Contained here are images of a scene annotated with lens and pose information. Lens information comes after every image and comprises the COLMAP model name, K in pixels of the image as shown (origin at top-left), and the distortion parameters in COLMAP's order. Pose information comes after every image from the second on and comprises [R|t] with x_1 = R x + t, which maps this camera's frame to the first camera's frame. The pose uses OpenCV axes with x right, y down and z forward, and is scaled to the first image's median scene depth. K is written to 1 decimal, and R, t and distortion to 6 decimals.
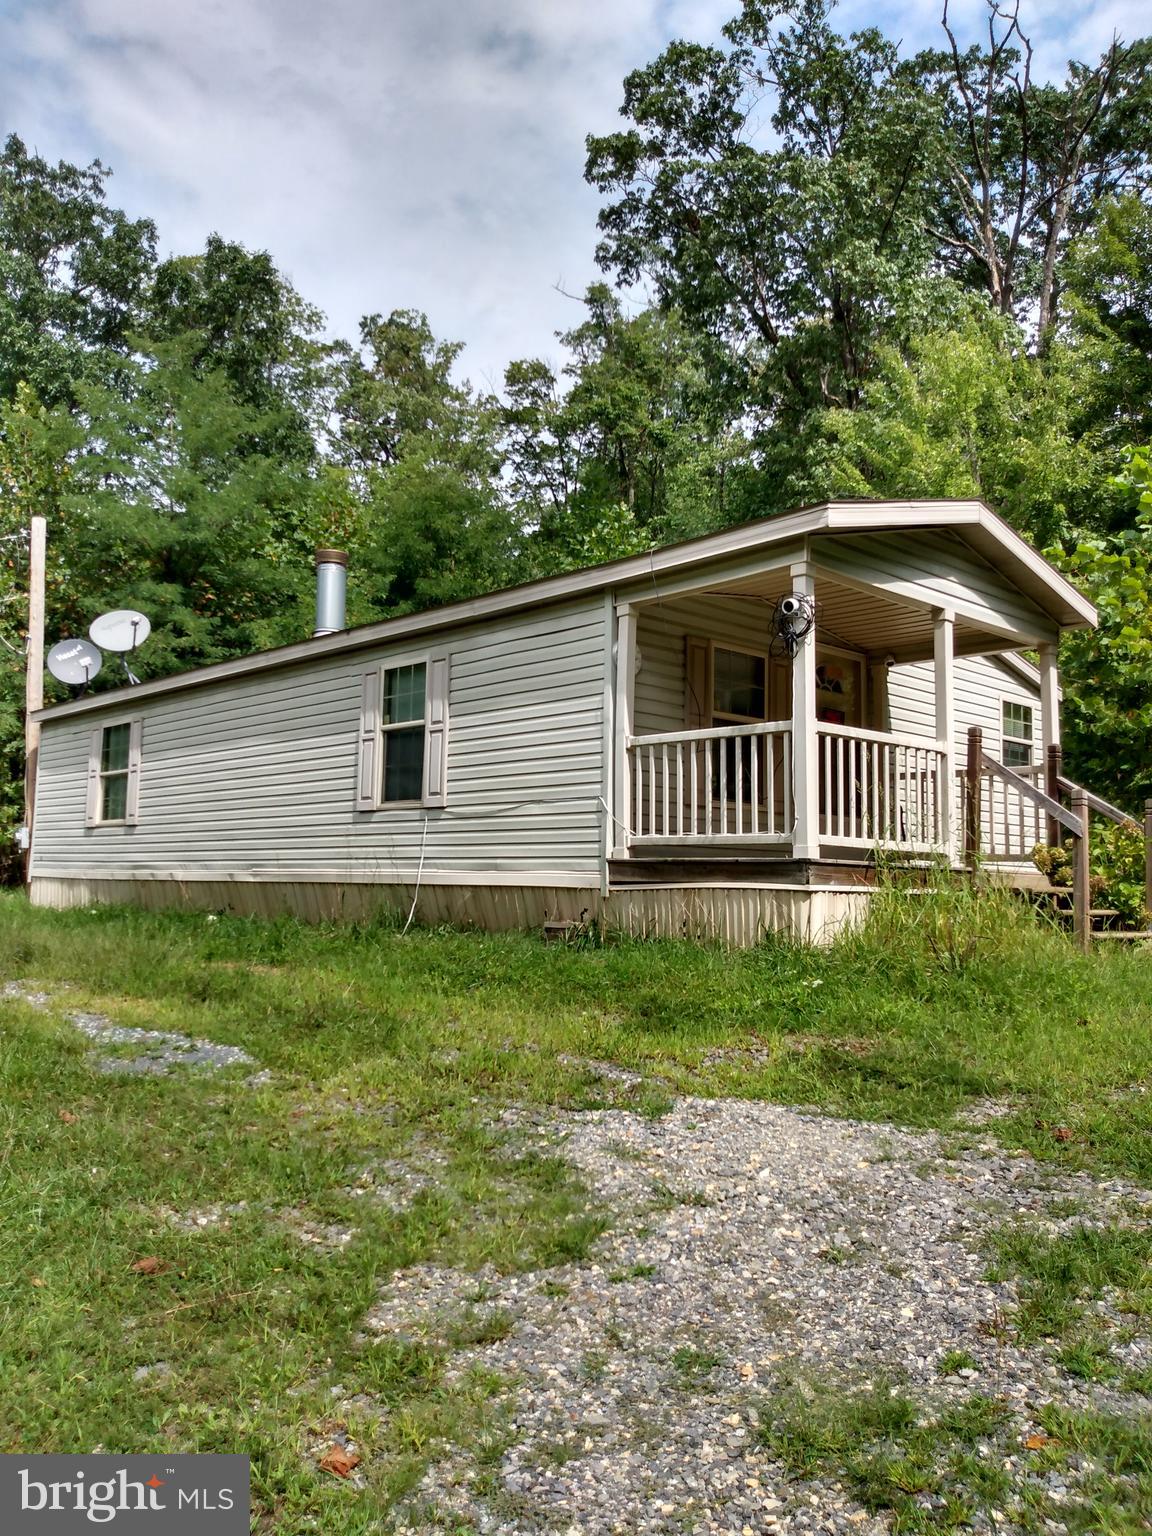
lens RADIAL K [[1179.1, 0, 576.0], [0, 1179.1, 768.0], [0, 0, 1]] dist [0.030662, -0.069297]
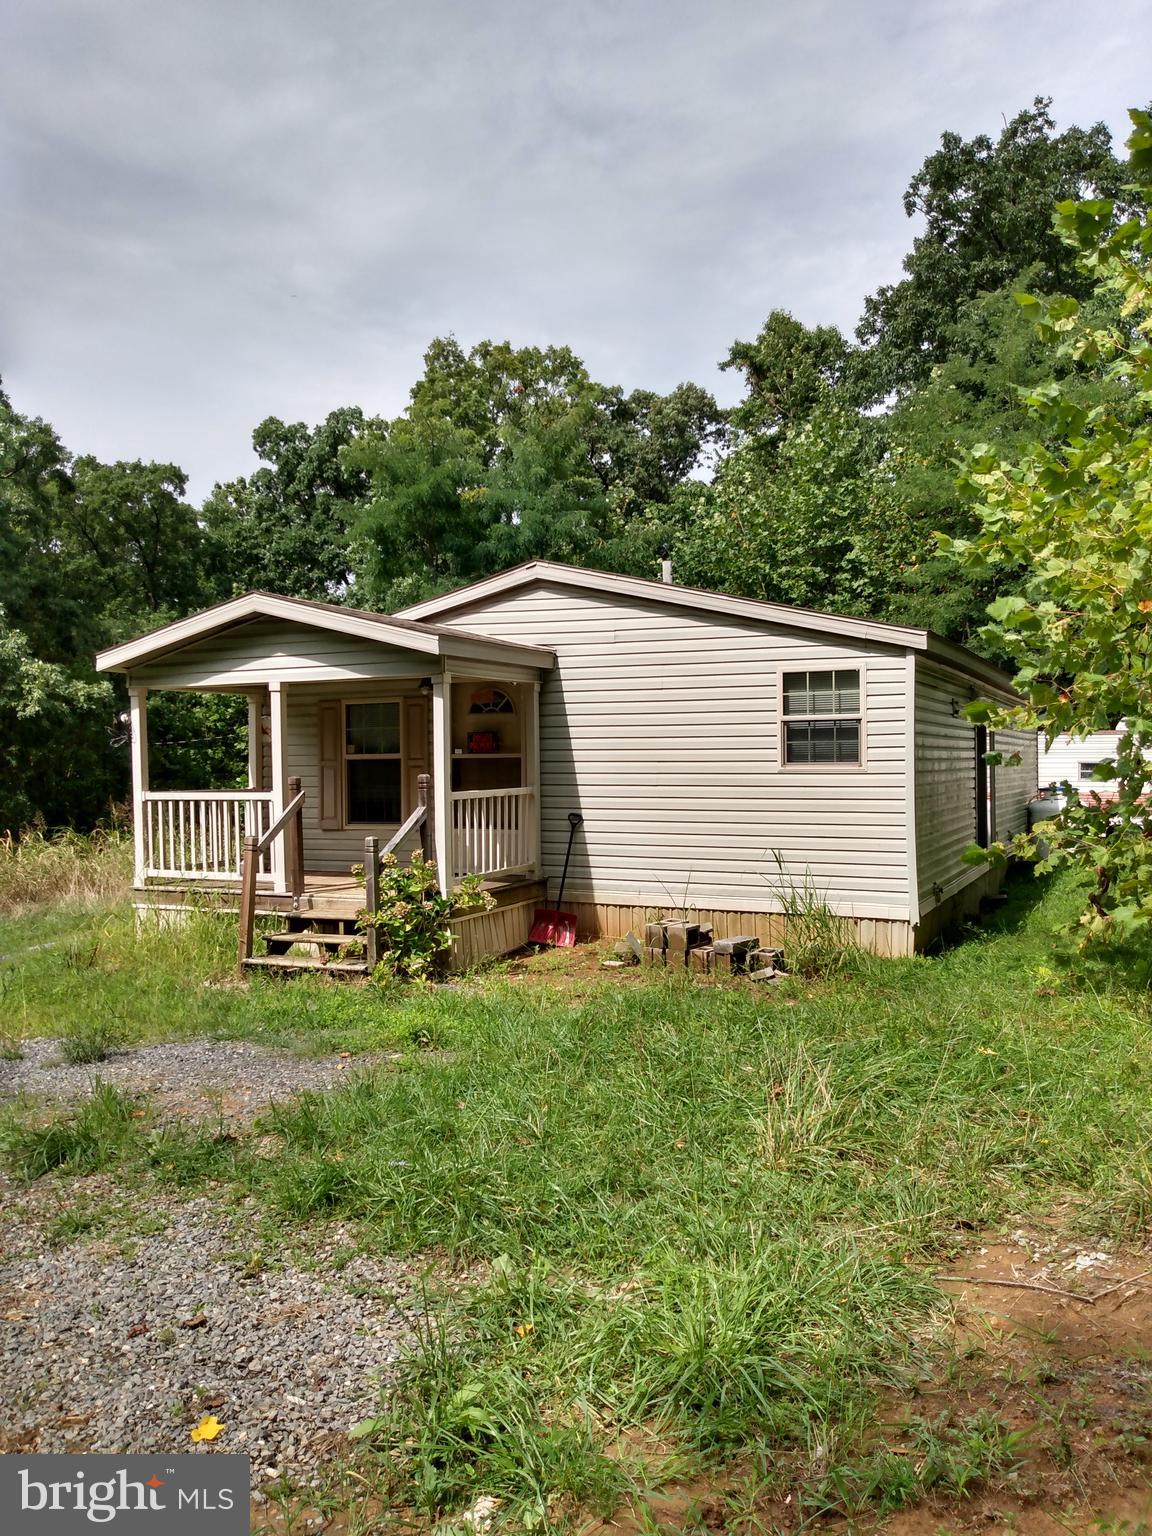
lens RADIAL K [[1187.1, 0, 584.3], [0, 1187.1, 767.2], [0, 0, 1]] dist [0.005356, -0.068521]
pose [[0.357162, -0.006811, -0.934018, 1.713630], [0.101264, 0.994362, 0.031471, -0.059559], [0.928537, -0.105822, 0.355838, 0.944112]]
